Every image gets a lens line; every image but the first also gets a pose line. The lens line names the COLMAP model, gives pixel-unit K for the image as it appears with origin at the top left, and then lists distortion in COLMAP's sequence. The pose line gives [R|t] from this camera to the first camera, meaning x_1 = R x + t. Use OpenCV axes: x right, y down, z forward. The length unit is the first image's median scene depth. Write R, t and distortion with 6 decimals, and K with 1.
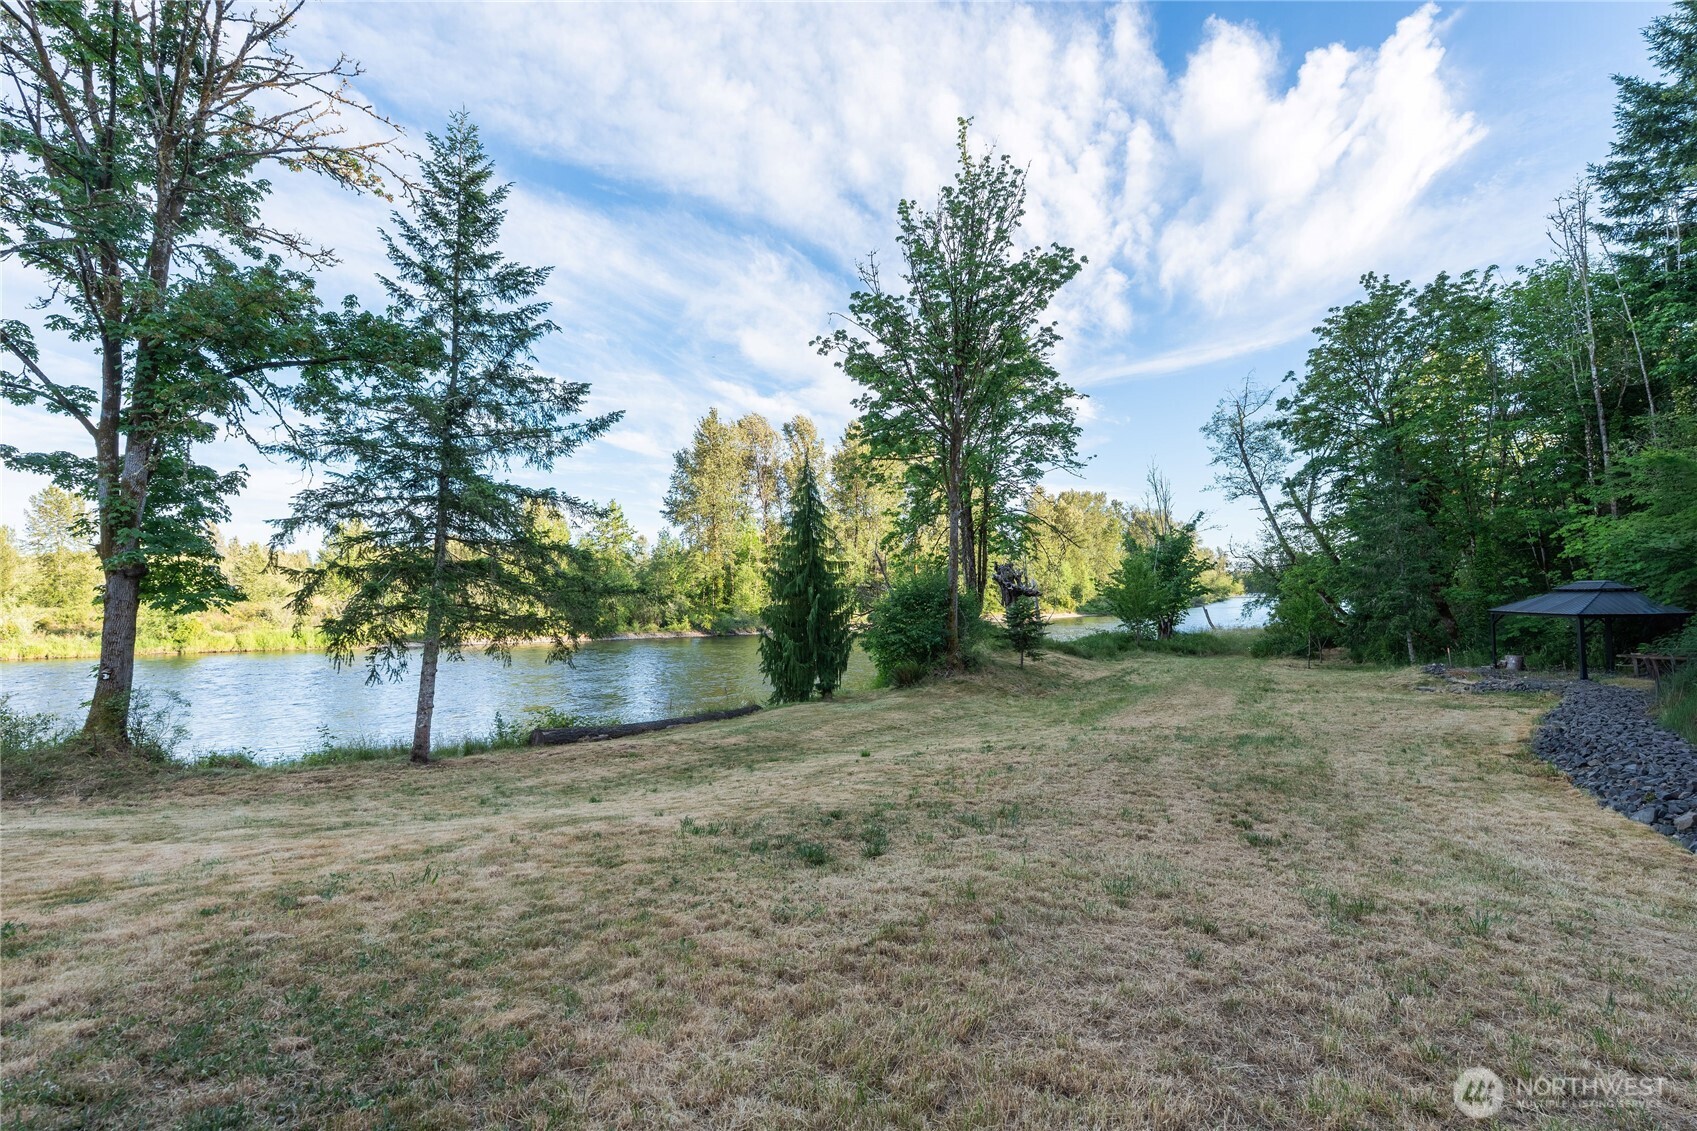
lens RADIAL K [[746.3, 0, 846.4], [0, 746.3, 561.8], [0, 0, 1]] dist [-0.000967, 0.000178]
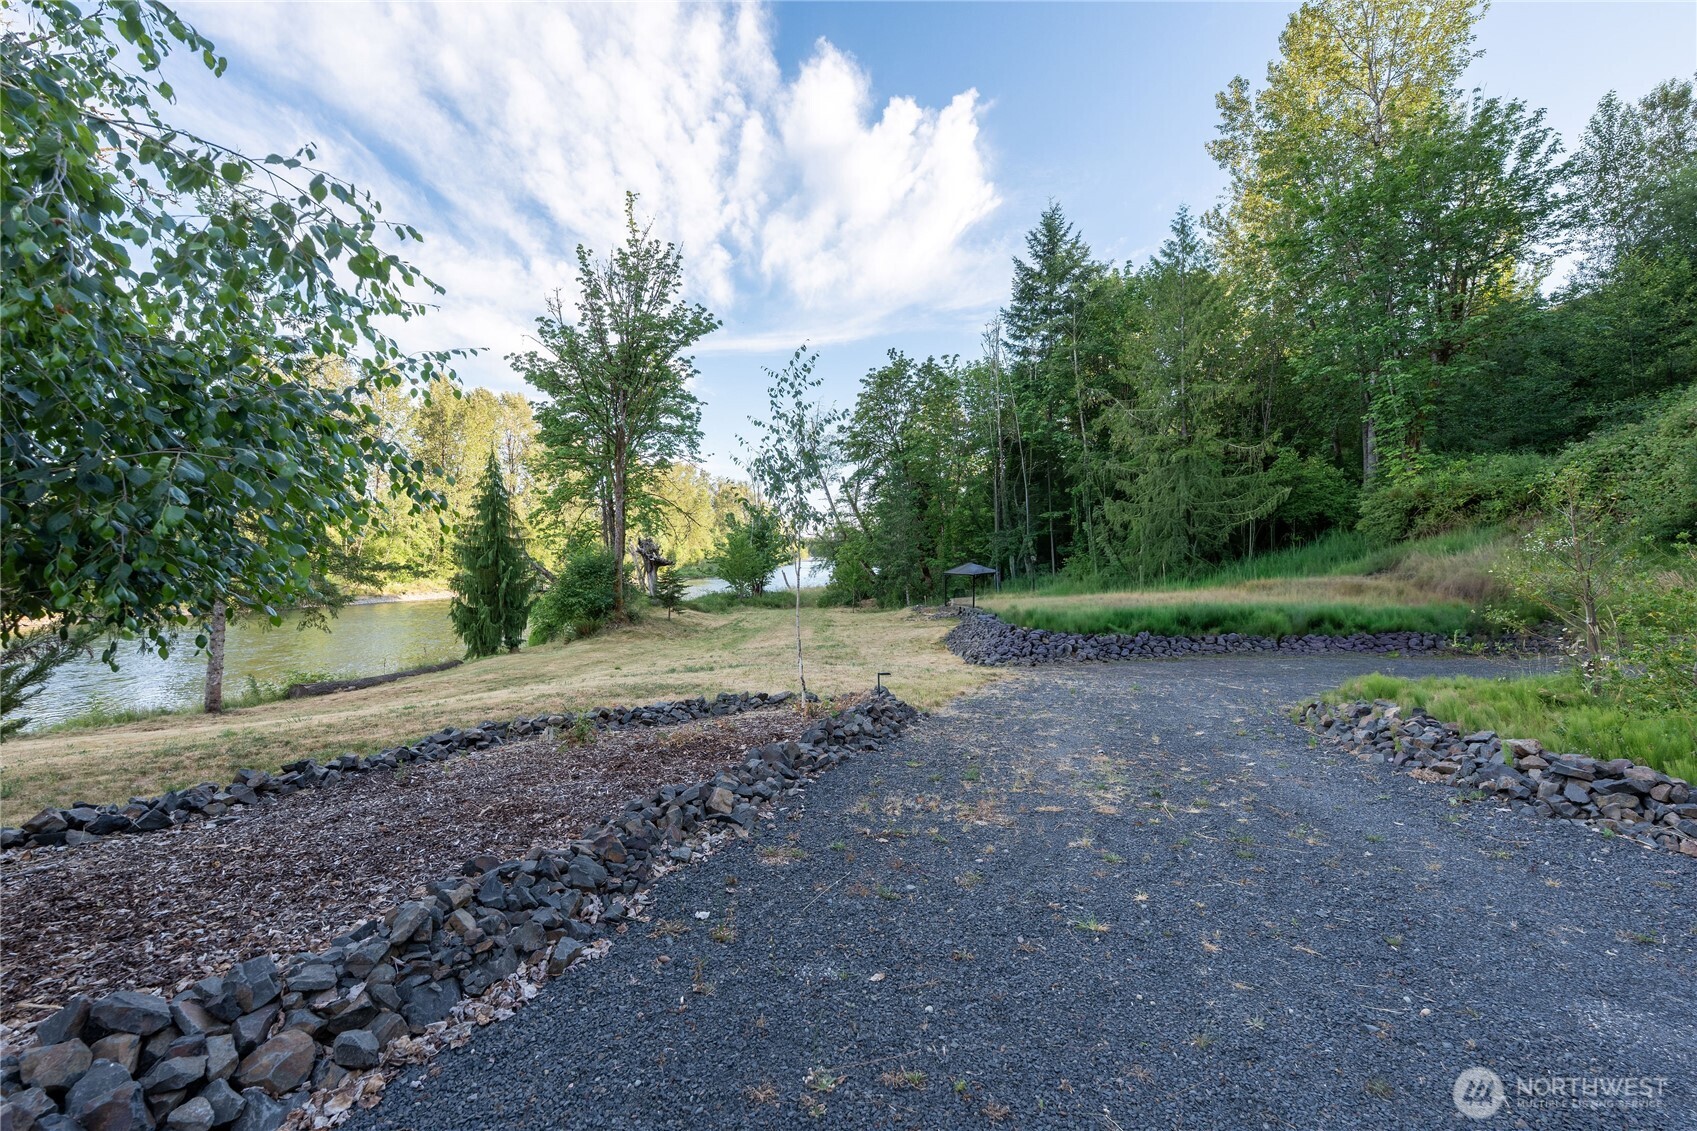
lens RADIAL K [[746.3, 0, 846.4], [0, 746.3, 561.8], [0, 0, 1]] dist [-0.000967, 0.000178]
pose [[0.856636, -0.005383, 0.515892, -0.143719], [-0.019473, 0.998896, 0.042757, -0.019516], [-0.515553, -0.046673, 0.855586, -0.237080]]
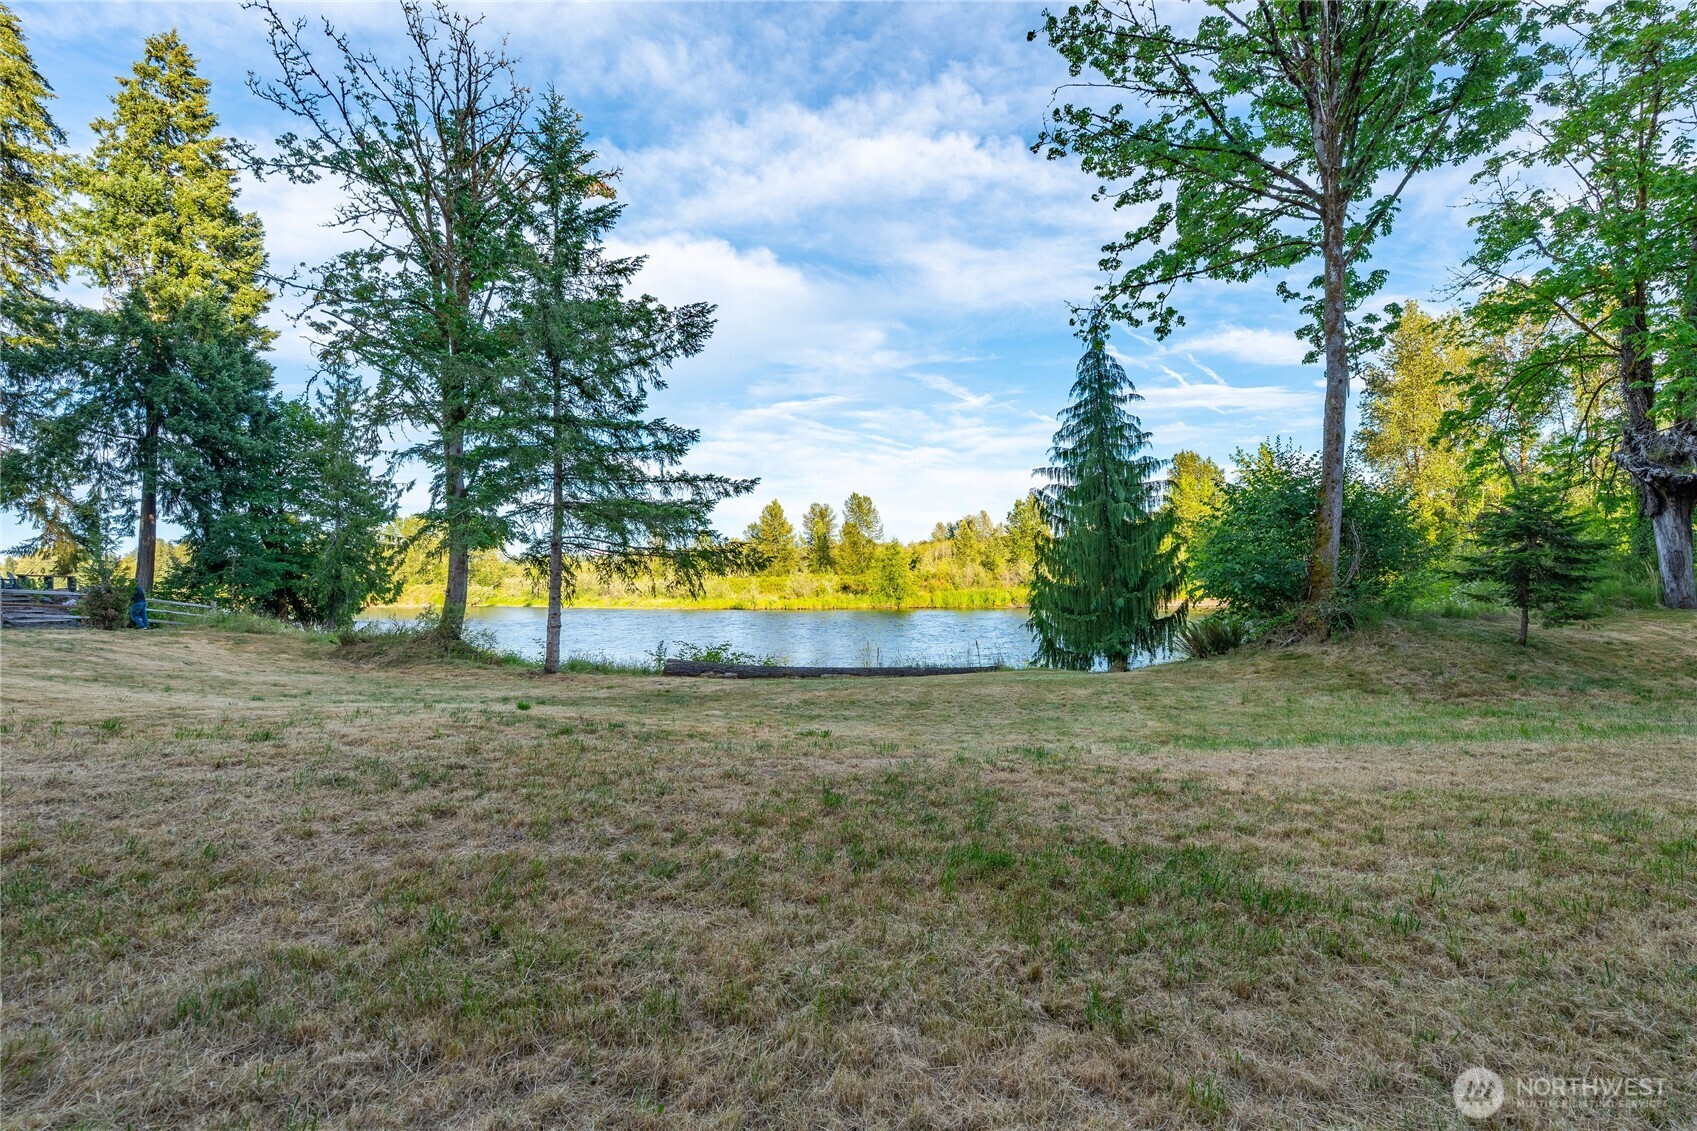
lens RADIAL K [[746.3, 0, 846.4], [0, 746.3, 561.8], [0, 0, 1]] dist [-0.000967, 0.000178]
pose [[0.591578, -0.026257, -0.805820, 0.285525], [0.057087, 0.998325, 0.009379, 0.051589], [0.804224, -0.051550, 0.592086, 0.314463]]
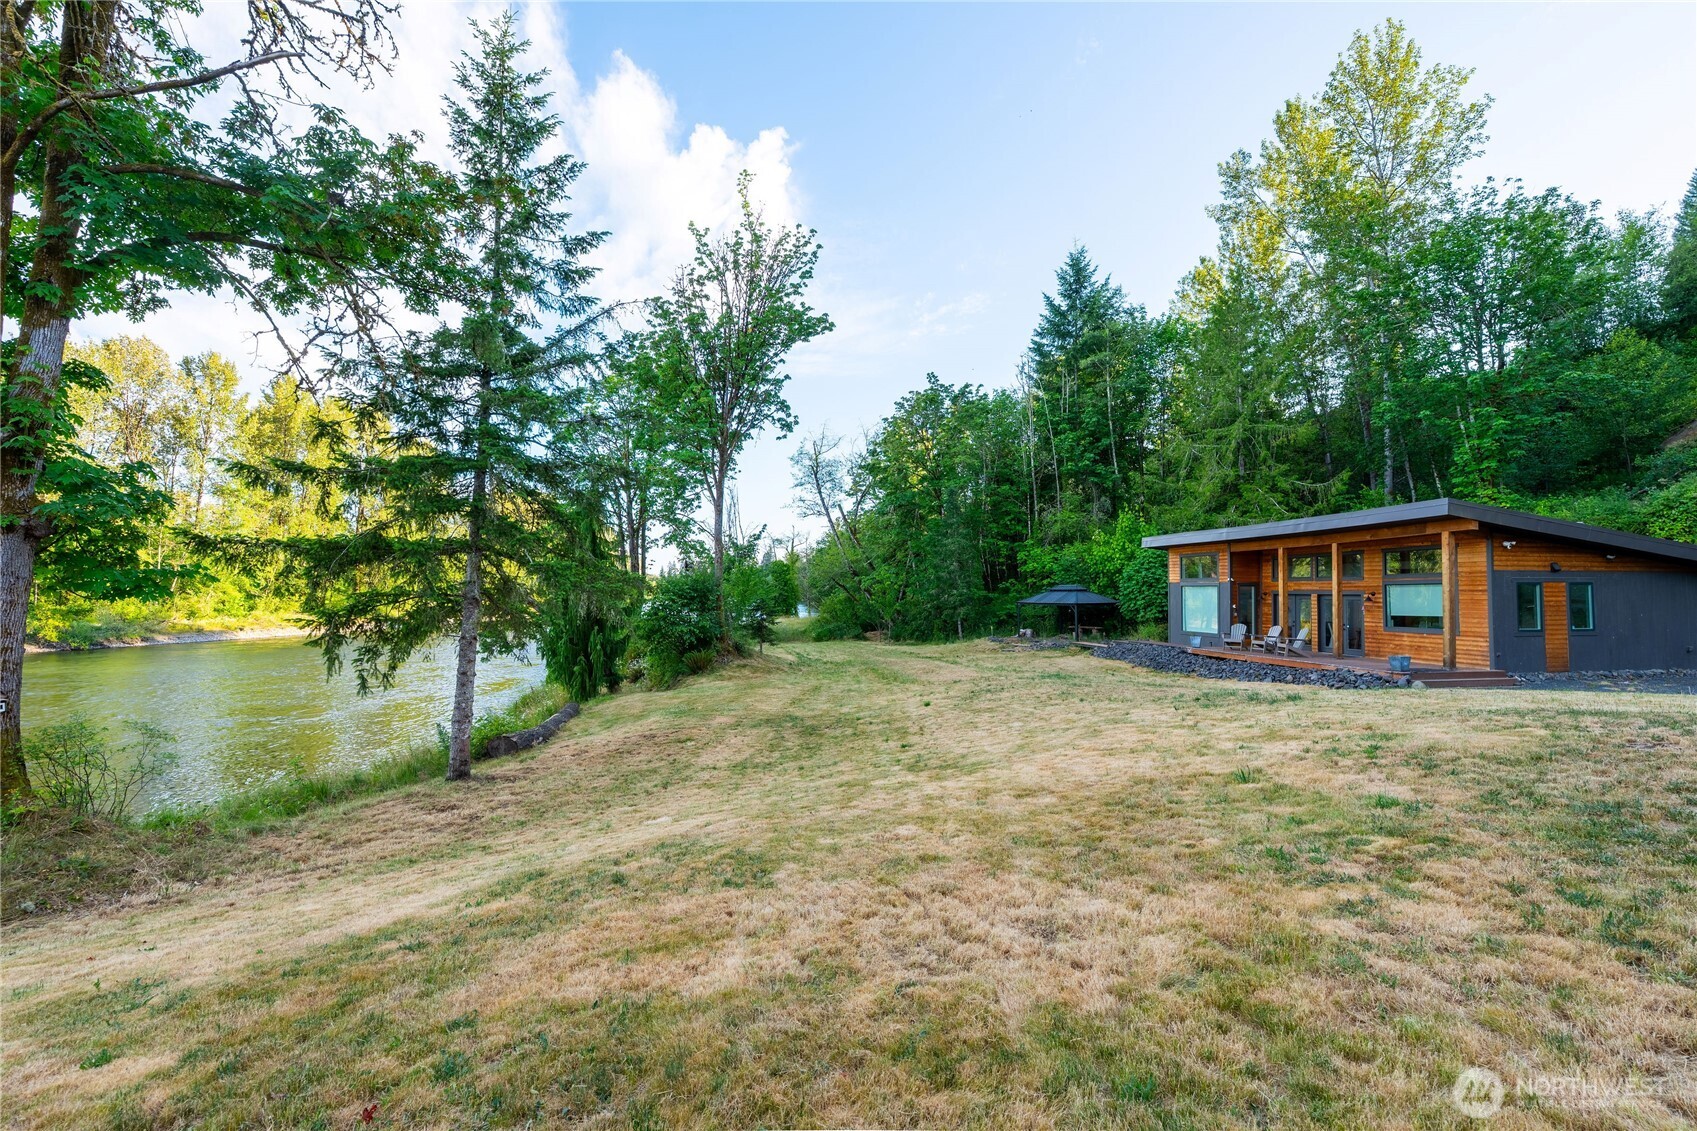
lens RADIAL K [[746.3, 0, 846.4], [0, 746.3, 561.8], [0, 0, 1]] dist [-0.000967, 0.000178]
pose [[0.724330, 0.035793, 0.688524, -0.380387], [-0.035388, 0.999265, -0.014718, 0.009382], [-0.688545, -0.013704, 0.725064, 0.047760]]
